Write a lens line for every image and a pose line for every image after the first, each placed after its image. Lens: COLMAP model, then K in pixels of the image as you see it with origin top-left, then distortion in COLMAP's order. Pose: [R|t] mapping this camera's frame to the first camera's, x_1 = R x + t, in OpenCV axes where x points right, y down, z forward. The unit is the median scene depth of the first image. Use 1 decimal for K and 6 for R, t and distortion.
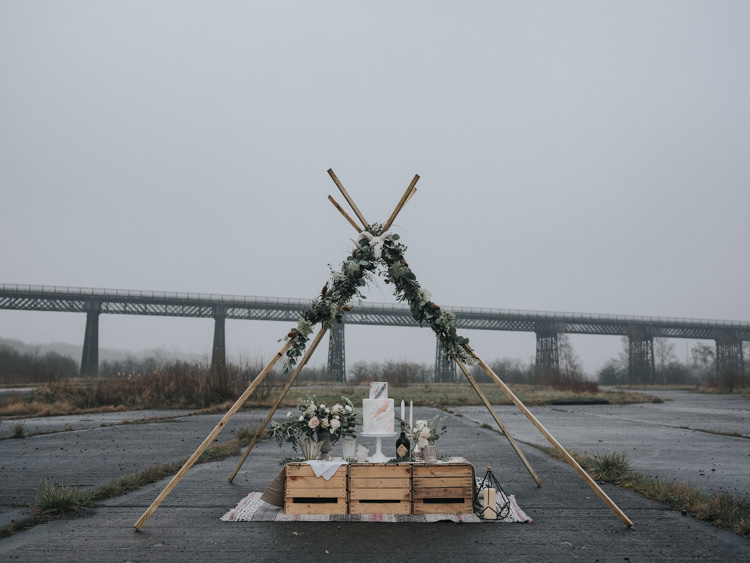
lens RADIAL K [[774.2, 0, 375.0], [0, 774.2, 281.5], [0, 0, 1]] dist [0.005696, 0.001856]
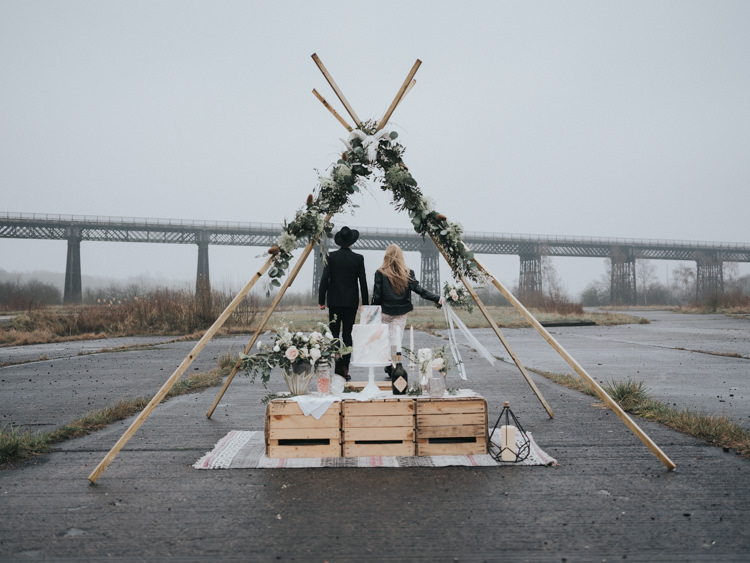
lens RADIAL K [[774.2, 0, 375.0], [0, 774.2, 281.5], [0, 0, 1]] dist [0.005696, 0.001856]
pose [[0.999740, -0.010753, 0.020129, -0.011085], [0.008748, 0.995229, 0.097179, 0.017687], [-0.021078, -0.096977, 0.995063, 0.130115]]
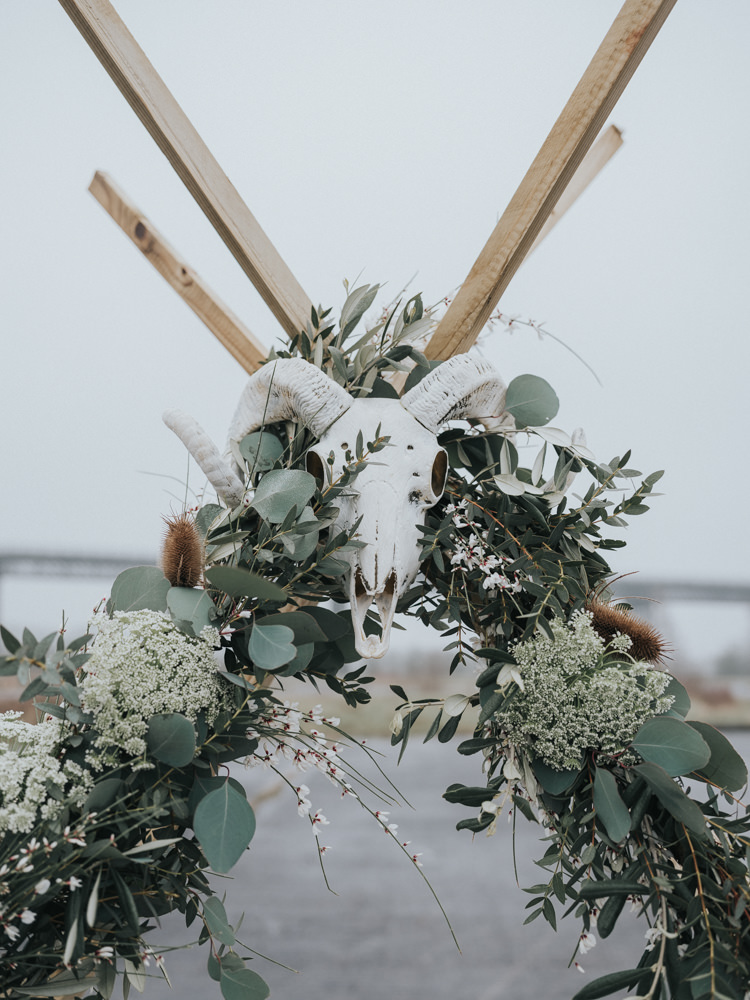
lens RADIAL K [[1032.2, 0, 375.0], [0, 1032.2, 500.0], [0, 0, 1]] dist [0.005696, 0.001856]
pose [[0.999924, -0.004076, -0.011612, 0.003175], [0.003757, 0.999618, -0.027380, -0.035475], [0.011719, 0.027335, 0.999558, 0.788928]]
